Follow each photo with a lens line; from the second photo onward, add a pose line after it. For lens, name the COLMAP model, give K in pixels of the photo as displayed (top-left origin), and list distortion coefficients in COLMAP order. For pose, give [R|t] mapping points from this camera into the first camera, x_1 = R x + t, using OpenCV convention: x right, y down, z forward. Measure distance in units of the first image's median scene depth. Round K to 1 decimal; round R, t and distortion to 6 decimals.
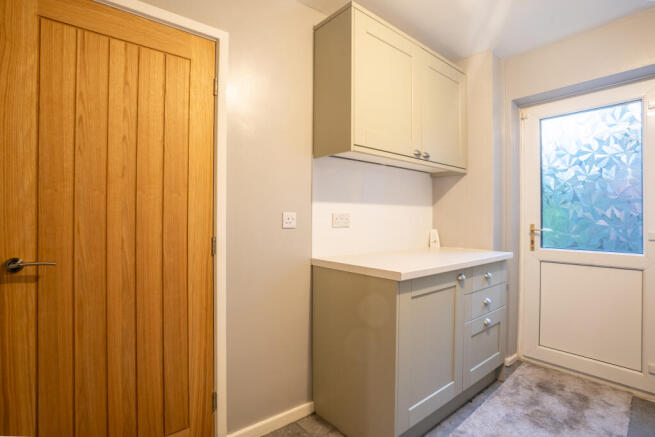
lens RADIAL K [[318.0, 0, 321.1], [0, 318.0, 217.8], [0, 0, 1]] dist [-0.068876, 0.026471]
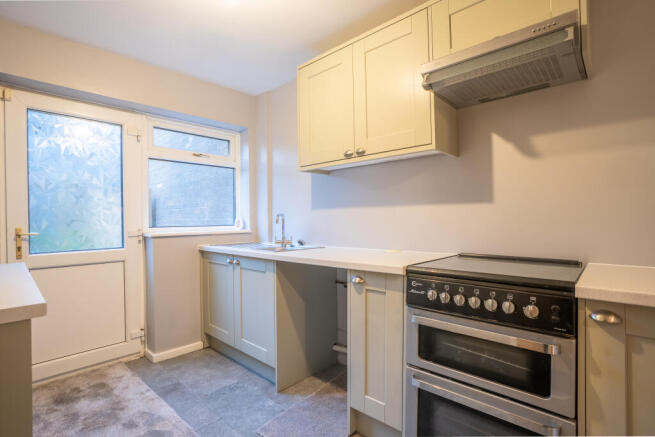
lens RADIAL K [[318.0, 0, 321.1], [0, 318.0, 217.8], [0, 0, 1]] dist [-0.068876, 0.026471]
pose [[-0.128417, 0.001403, 0.991719, -0.313409], [0.008791, 0.999961, -0.000276, 0.000980], [-0.991681, 0.008683, -0.128424, 0.346856]]
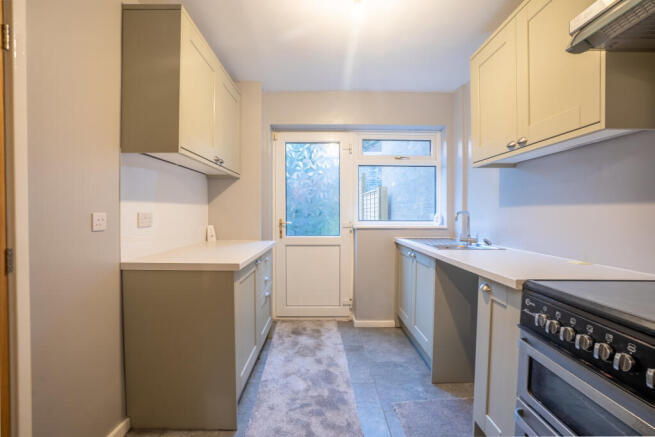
lens RADIAL K [[307.2, 0, 317.5], [0, 307.2, 217.6], [0, 0, 1]] dist [-0.039988, 0.001110]
pose [[0.635748, -0.017652, 0.771695, -0.319249], [0.000247, 0.999743, 0.022664, -0.019628], [-0.771897, -0.014218, 0.635589, 0.017586]]
